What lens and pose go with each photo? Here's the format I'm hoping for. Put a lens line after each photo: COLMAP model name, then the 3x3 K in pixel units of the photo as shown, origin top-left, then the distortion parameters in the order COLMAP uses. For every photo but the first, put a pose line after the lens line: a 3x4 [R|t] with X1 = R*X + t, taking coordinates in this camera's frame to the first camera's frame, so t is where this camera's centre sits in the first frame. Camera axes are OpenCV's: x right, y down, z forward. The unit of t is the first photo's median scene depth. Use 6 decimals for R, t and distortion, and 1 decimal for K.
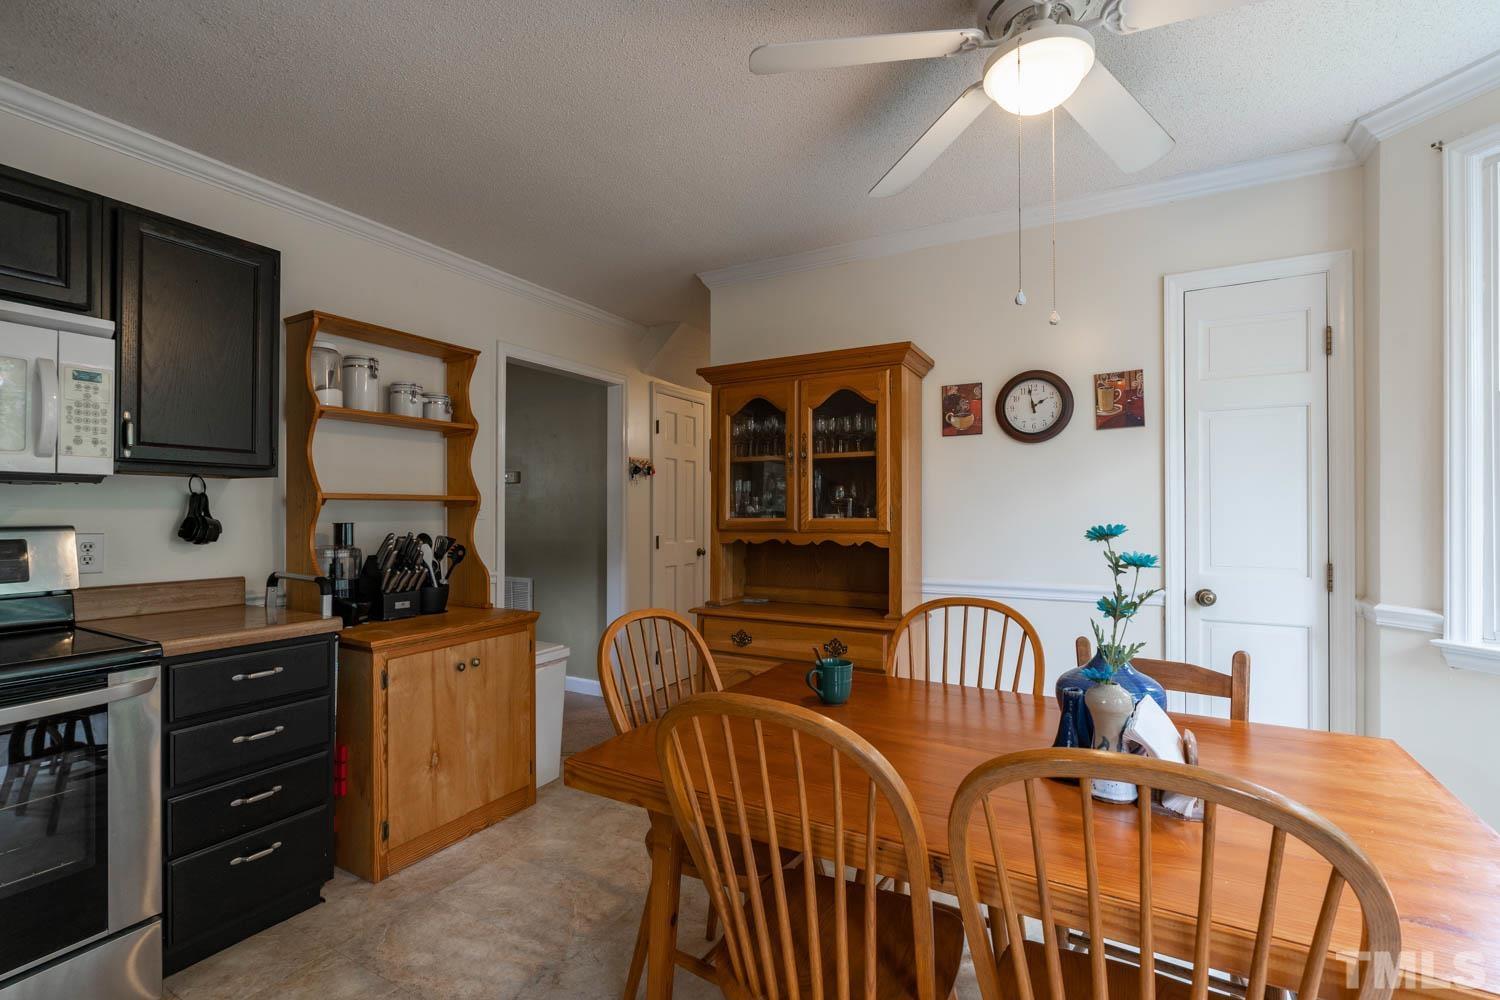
lens RADIAL K [[671.8, 0, 759.3], [0, 671.8, 507.3], [0, 0, 1]] dist [-0.004208, 0.002282]
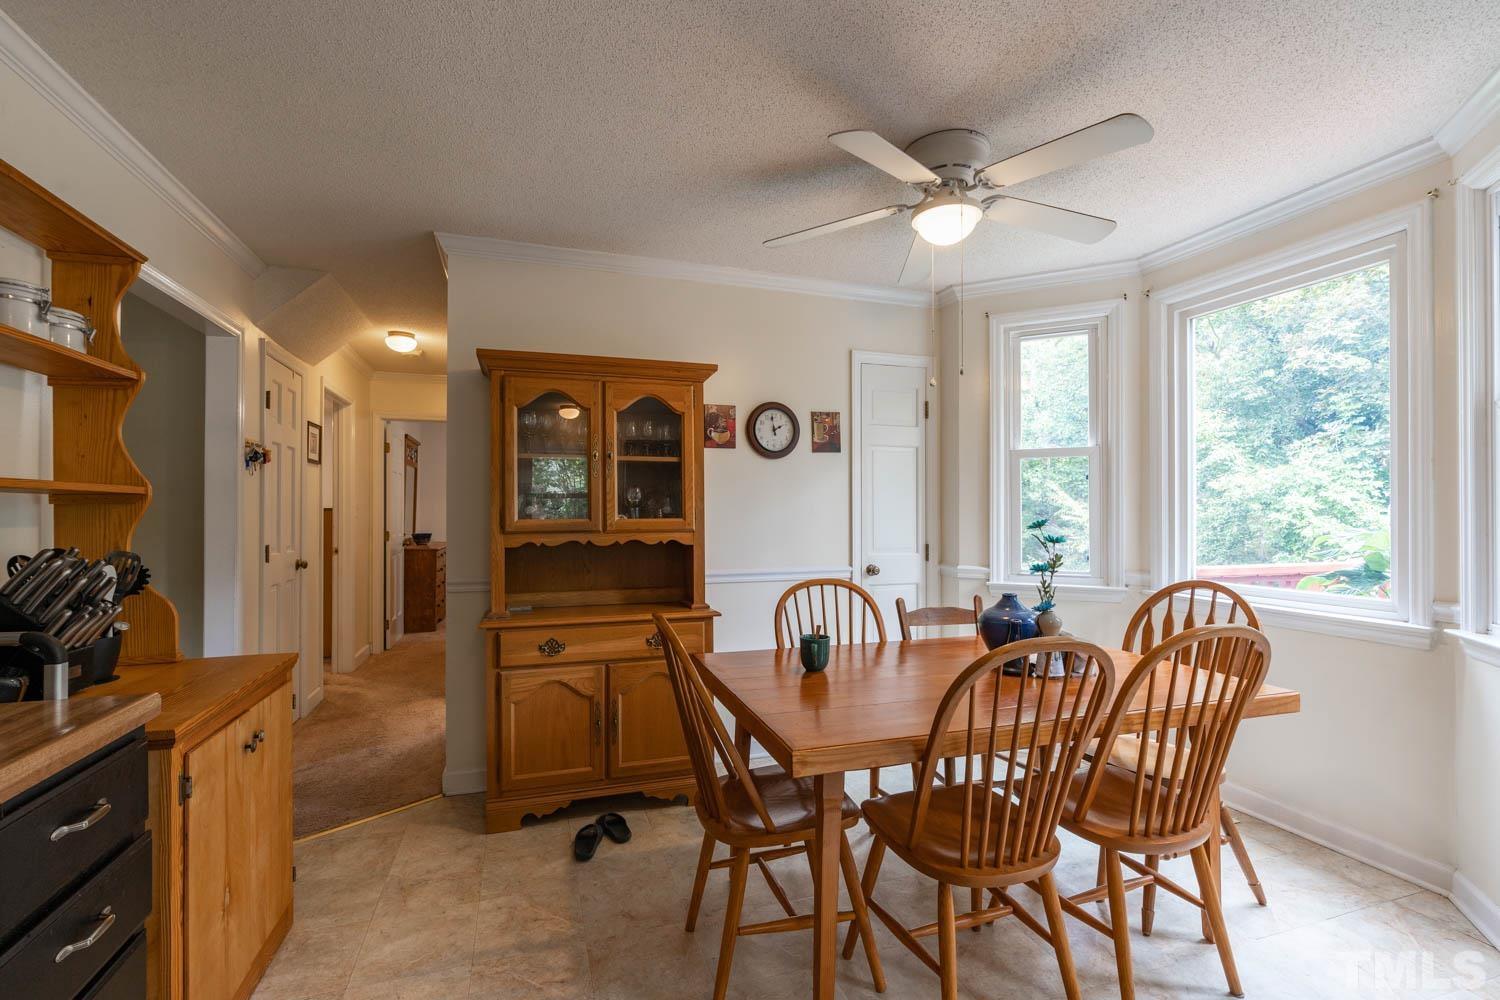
lens RADIAL K [[671.8, 0, 720.0], [0, 671.8, 507.6], [0, 0, 1]] dist [-0.004208, 0.002282]
pose [[0.678380, 0.007023, 0.734678, -0.598671], [-0.004685, 0.999975, -0.005233, 0.004031], [-0.734696, 0.000108, 0.678396, 0.206333]]
